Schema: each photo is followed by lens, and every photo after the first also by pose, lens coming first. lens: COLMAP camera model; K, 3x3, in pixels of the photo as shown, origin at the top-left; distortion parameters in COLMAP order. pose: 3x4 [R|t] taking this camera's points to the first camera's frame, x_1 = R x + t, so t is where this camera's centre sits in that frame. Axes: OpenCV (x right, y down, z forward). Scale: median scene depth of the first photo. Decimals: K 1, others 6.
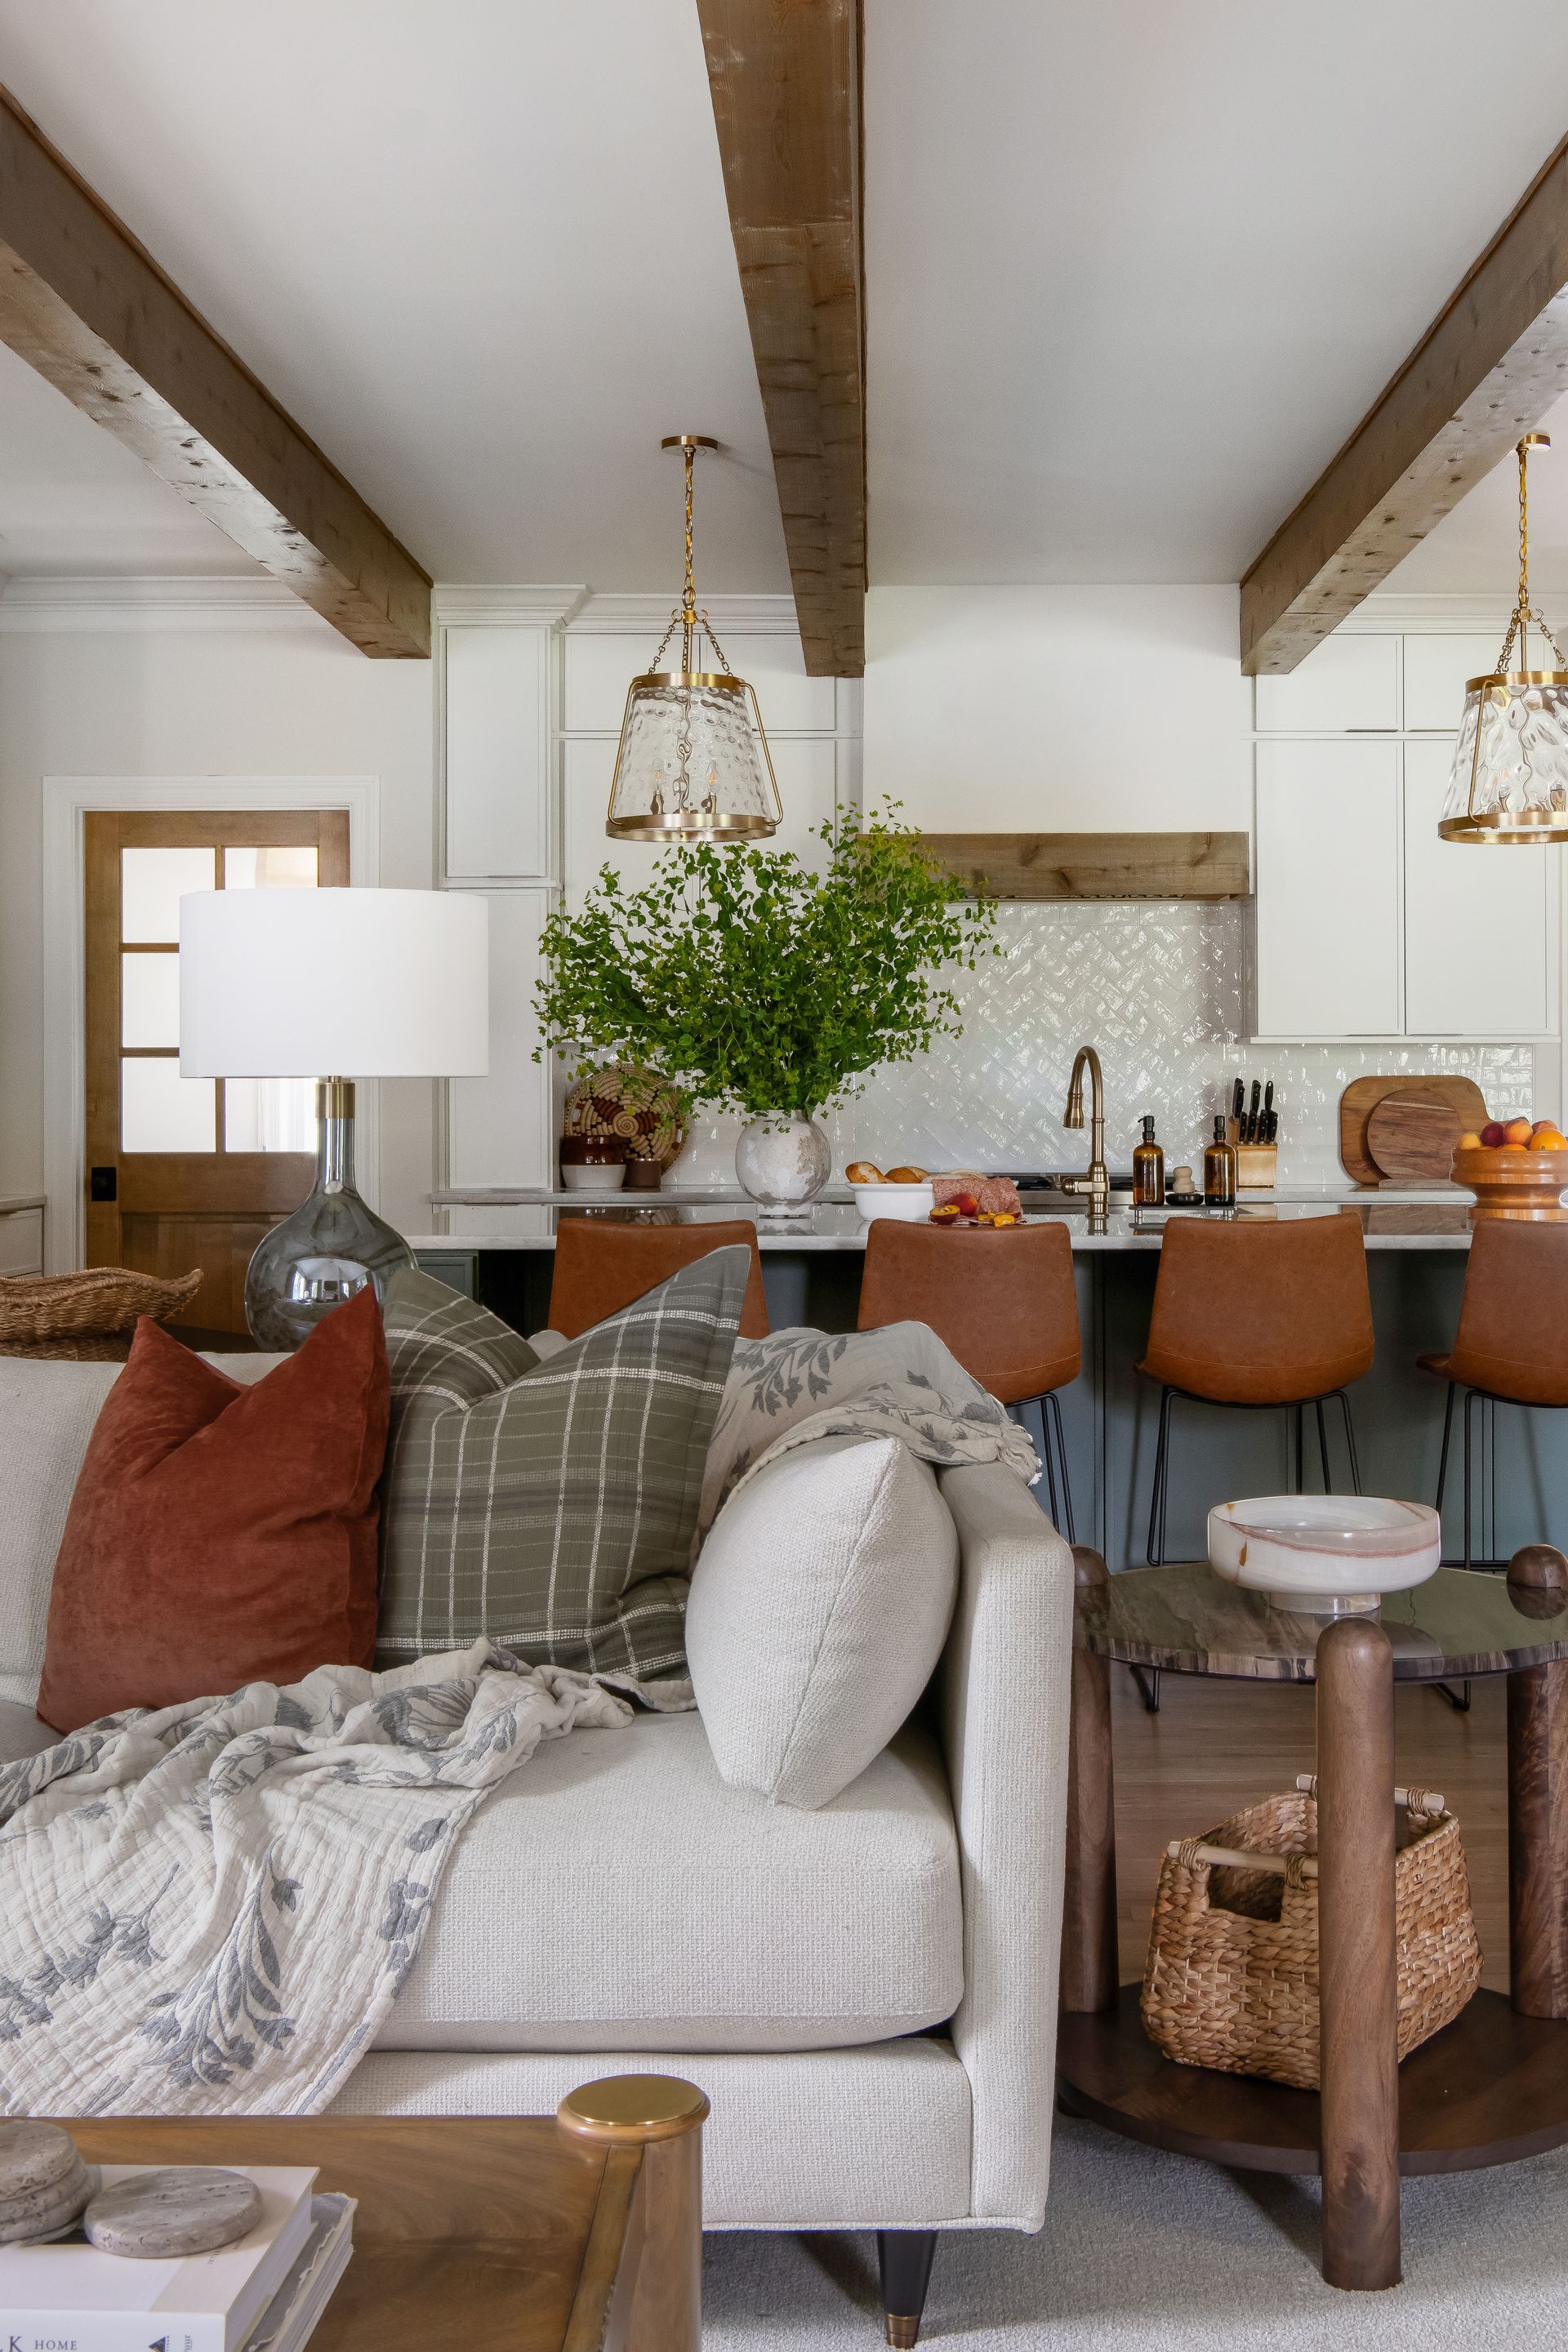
lens RADIAL K [[2699.7, 0, 785.5], [0, 2699.7, 1046.9], [0, 0, 1]] dist [0.002265, 0.031664]
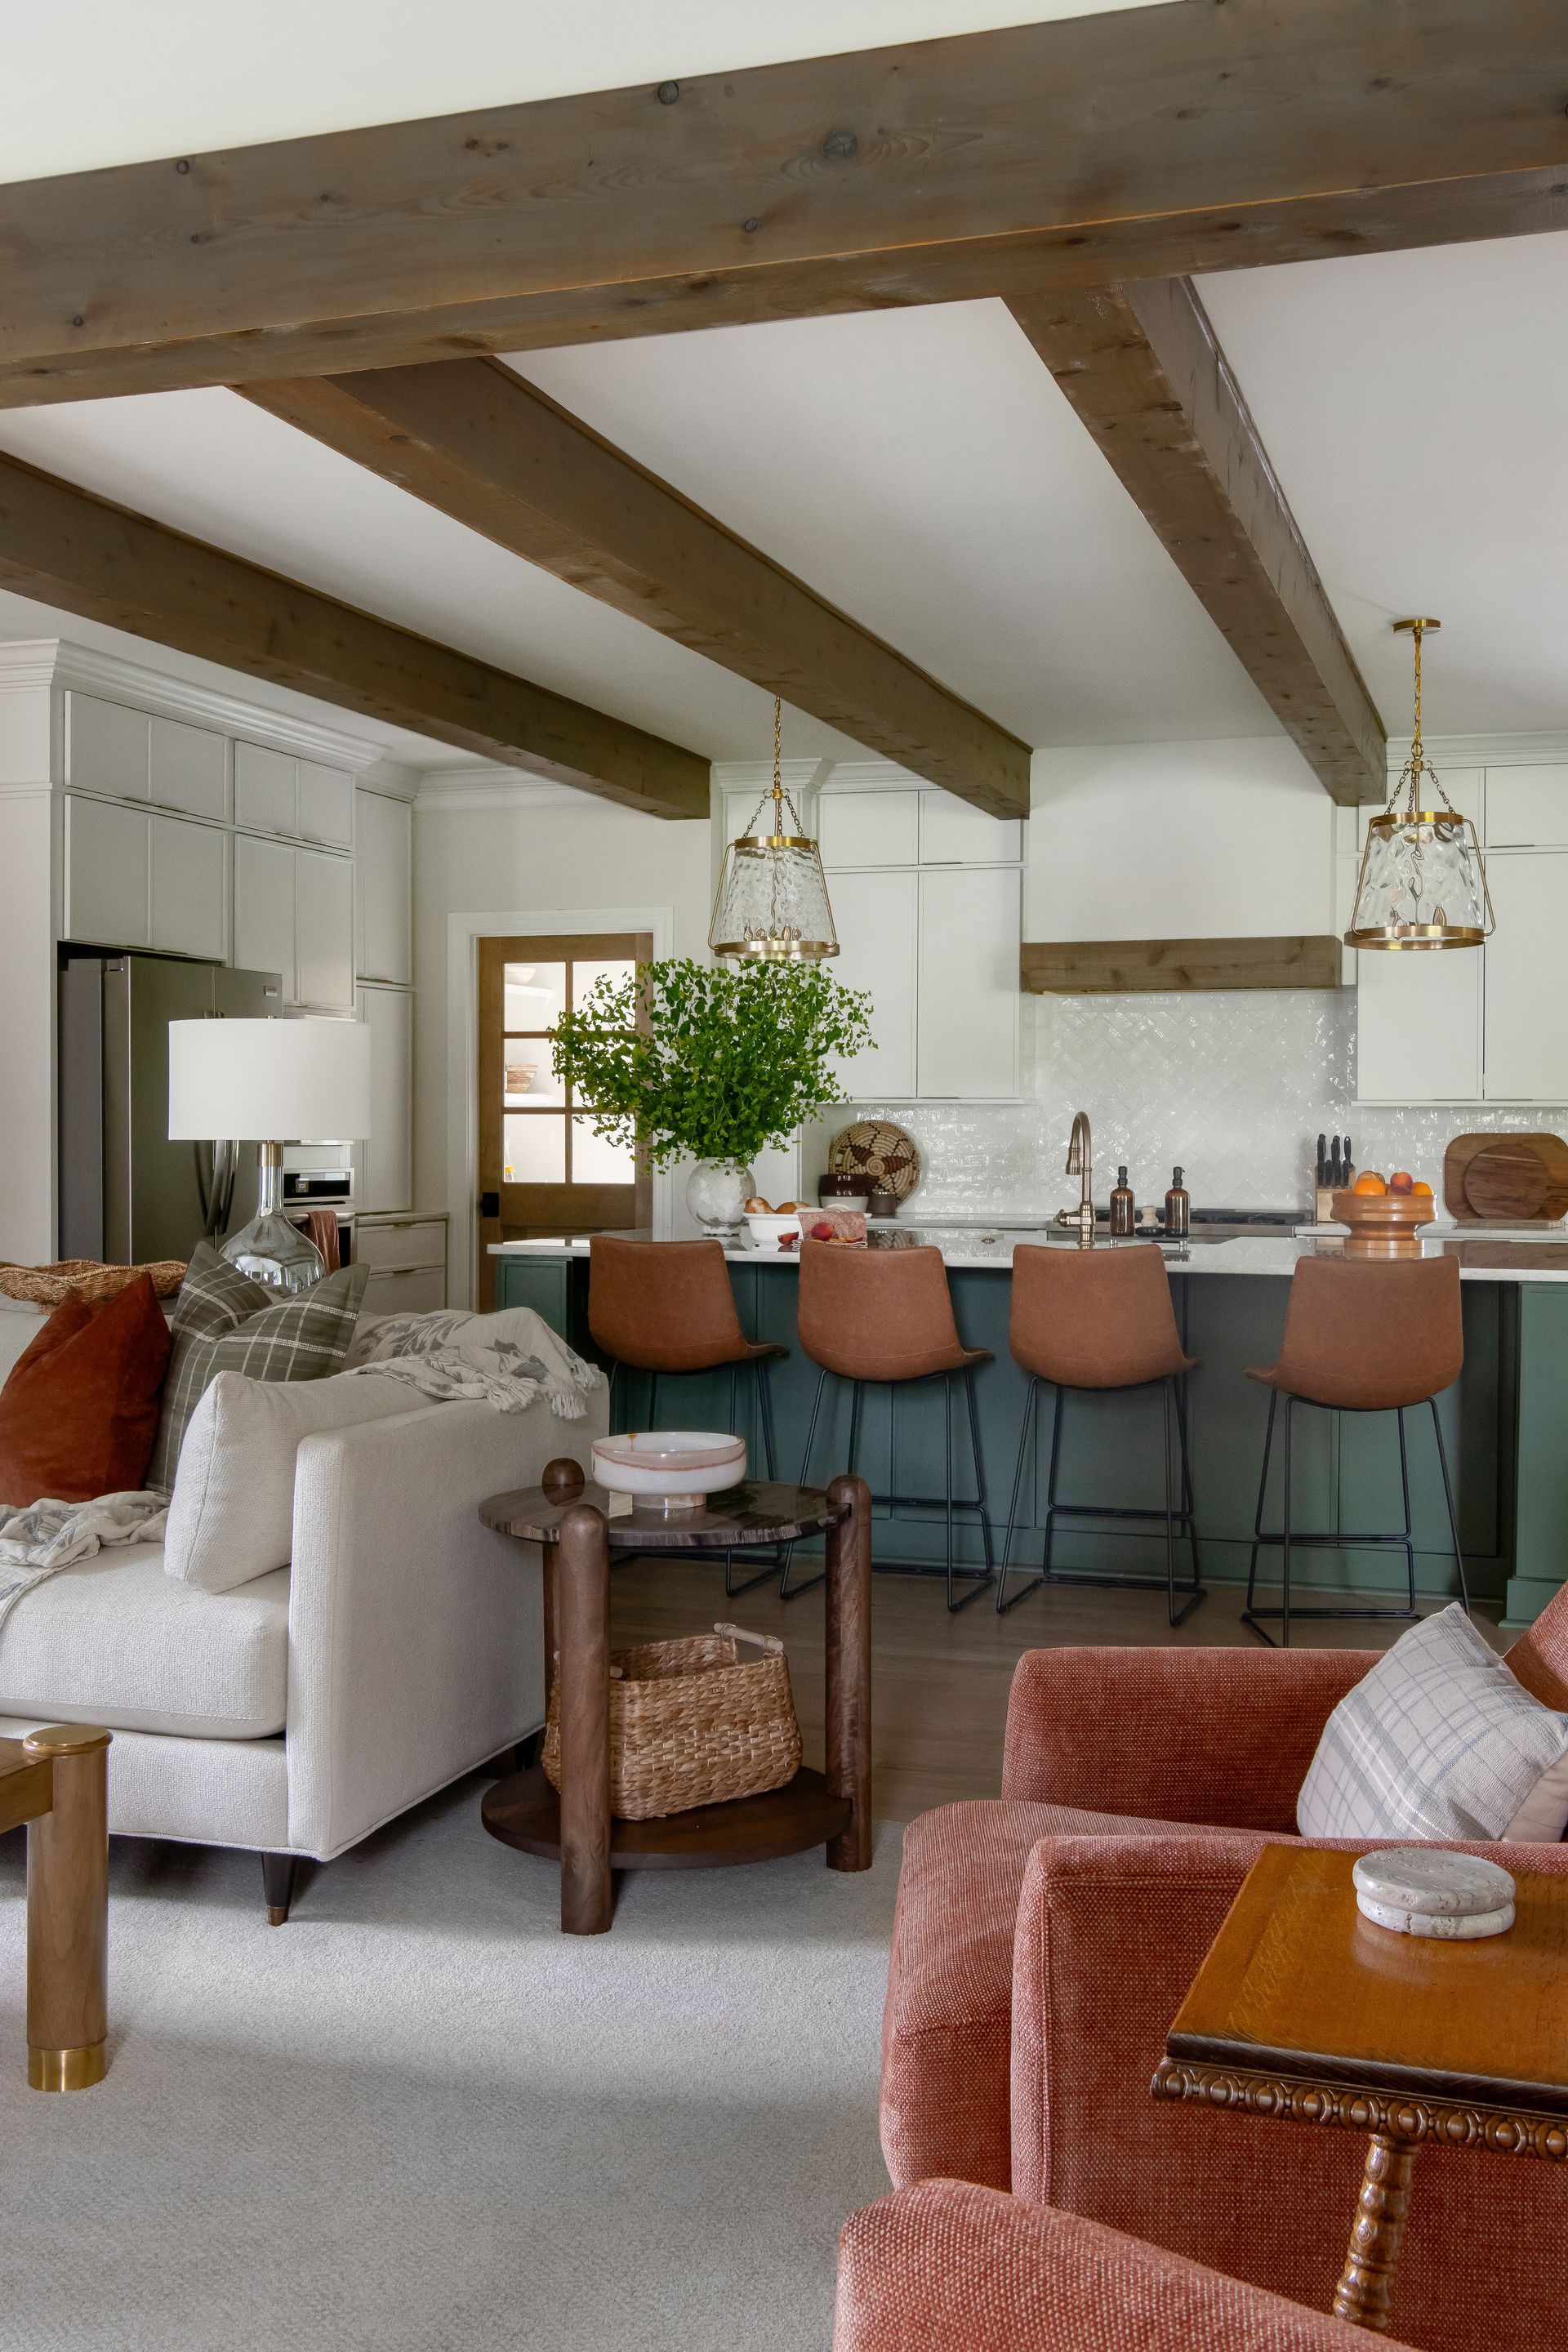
lens RADIAL K [[2233.1, 0, 700.8], [0, 2233.1, 1135.8], [0, 0, 1]] dist [-0.004757, -0.008510]
pose [[0.947538, 0.007623, -0.319551, 0.223131], [-0.001458, 0.999808, 0.019526, -0.007519], [0.319638, -0.018036, 0.947368, -0.058711]]
